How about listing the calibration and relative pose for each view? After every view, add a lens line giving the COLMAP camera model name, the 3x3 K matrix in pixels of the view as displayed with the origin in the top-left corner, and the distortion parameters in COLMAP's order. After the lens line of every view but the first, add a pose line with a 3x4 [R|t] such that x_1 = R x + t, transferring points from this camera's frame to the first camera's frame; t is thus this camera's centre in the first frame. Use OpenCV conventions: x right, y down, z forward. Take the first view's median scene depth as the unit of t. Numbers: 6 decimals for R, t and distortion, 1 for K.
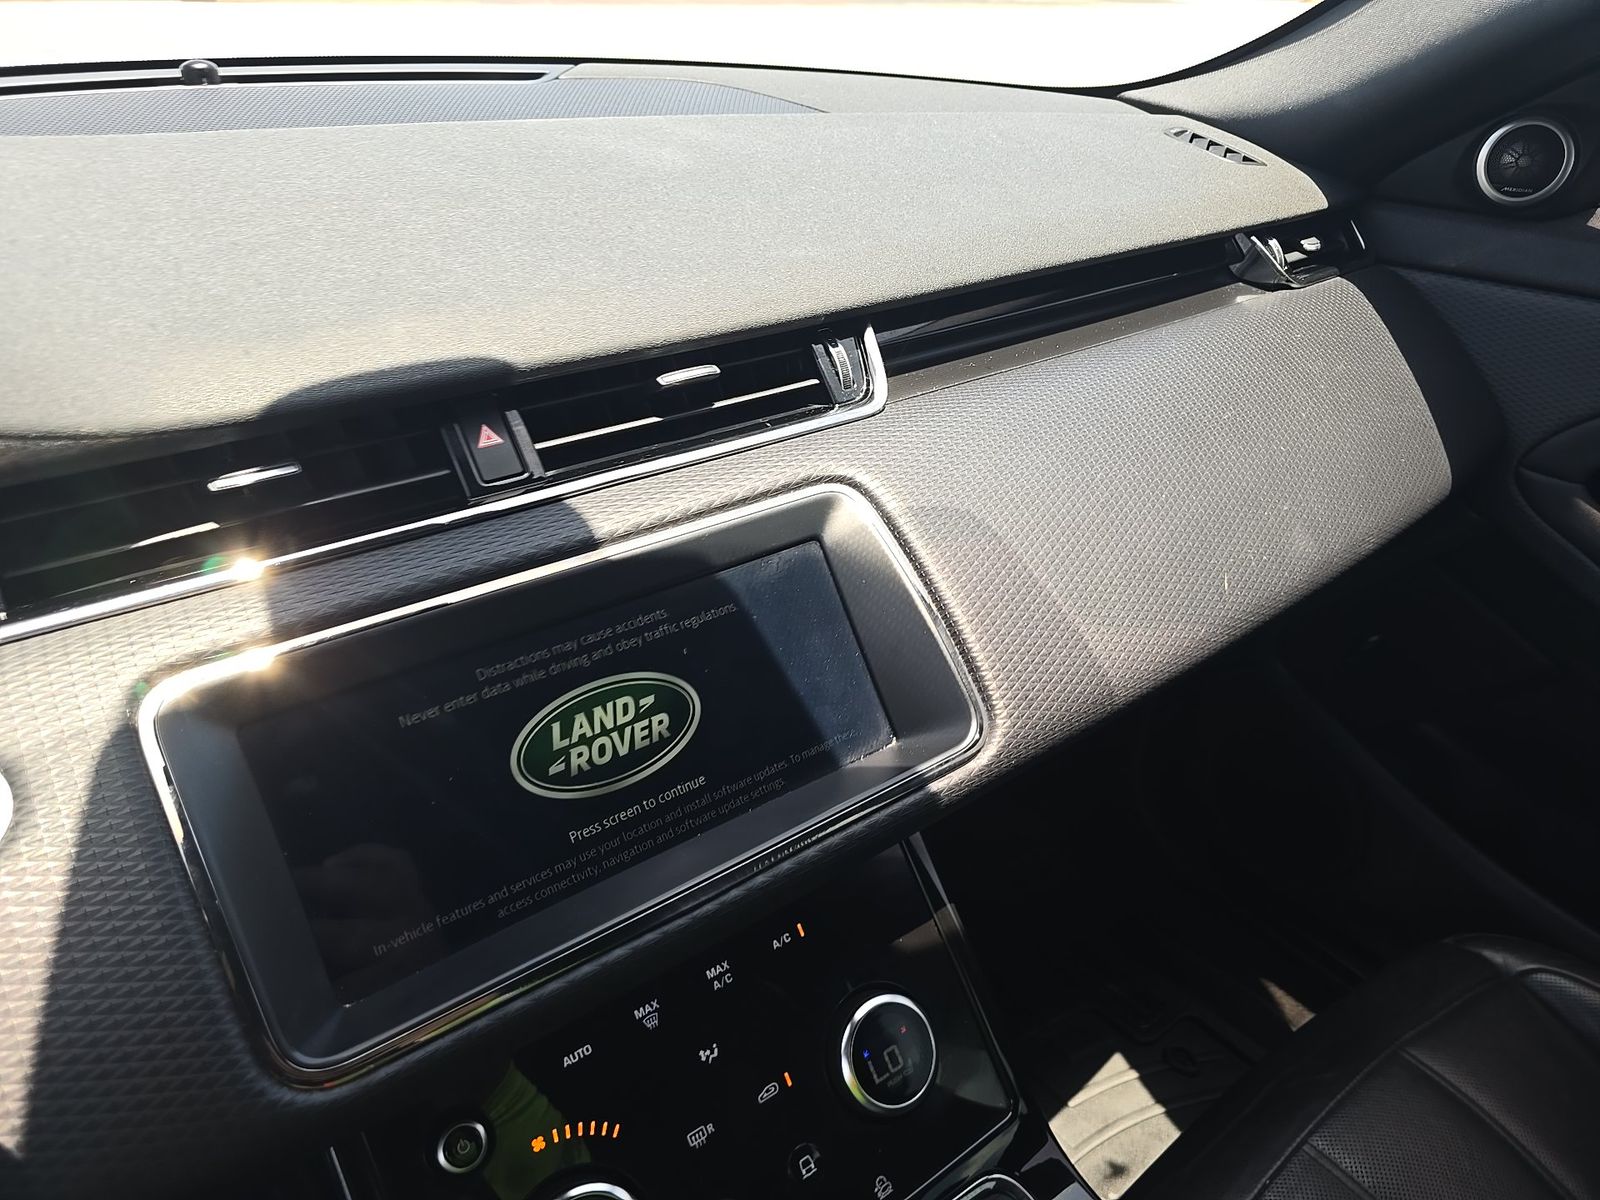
lens RADIAL K [[1097.8, 0, 810.0], [0, 1097.8, 610.2], [0, 0, 1]] dist [0.034768, -0.033938]
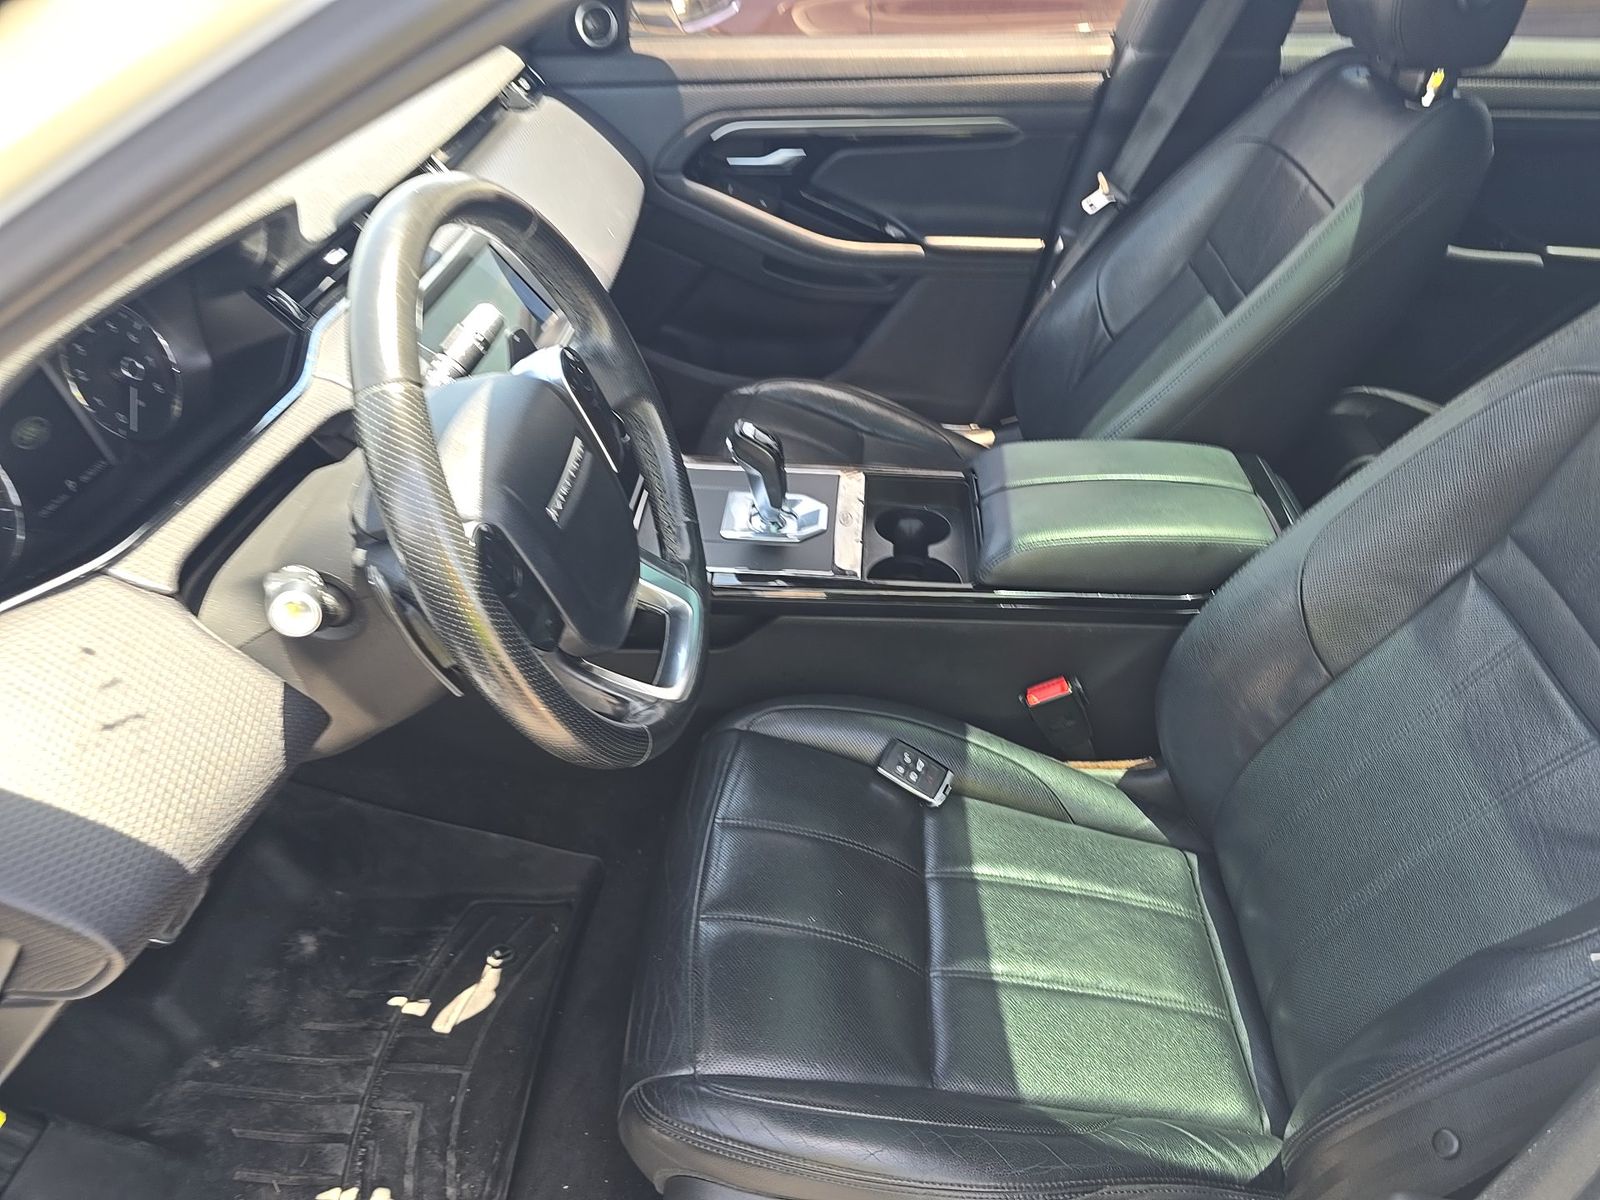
lens RADIAL K [[1097.8, 0, 810.0], [0, 1097.8, 610.2], [0, 0, 1]] dist [0.034768, -0.033938]
pose [[0.654341, -0.469037, 0.593162, -1.182378], [0.394970, 0.880885, 0.260844, 0.253770], [-0.644854, 0.063600, 0.761655, -1.089016]]
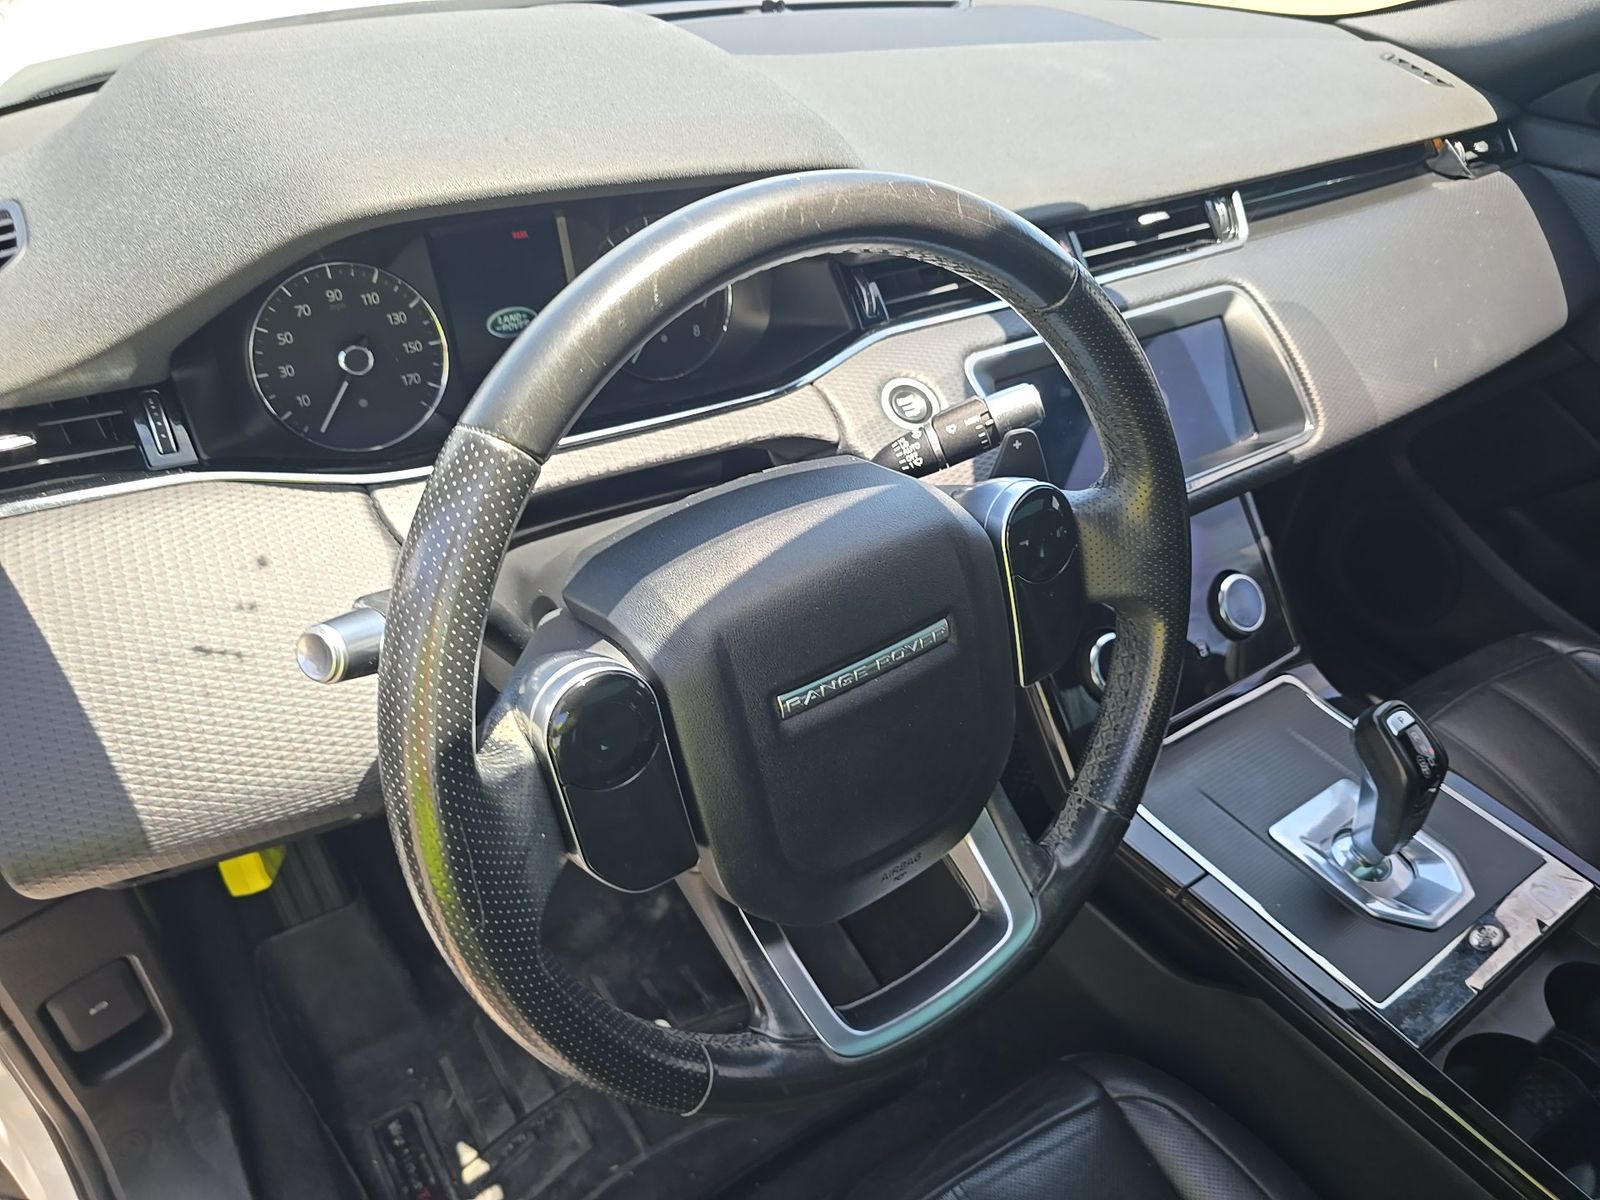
lens RADIAL K [[1097.8, 0, 810.0], [0, 1097.8, 610.2], [0, 0, 1]] dist [0.034768, -0.033938]
pose [[0.998928, 0.046024, -0.004880, -0.556289], [-0.045189, 0.992682, 0.111987, 0.208124], [0.009999, -0.111646, 0.993698, -0.728827]]
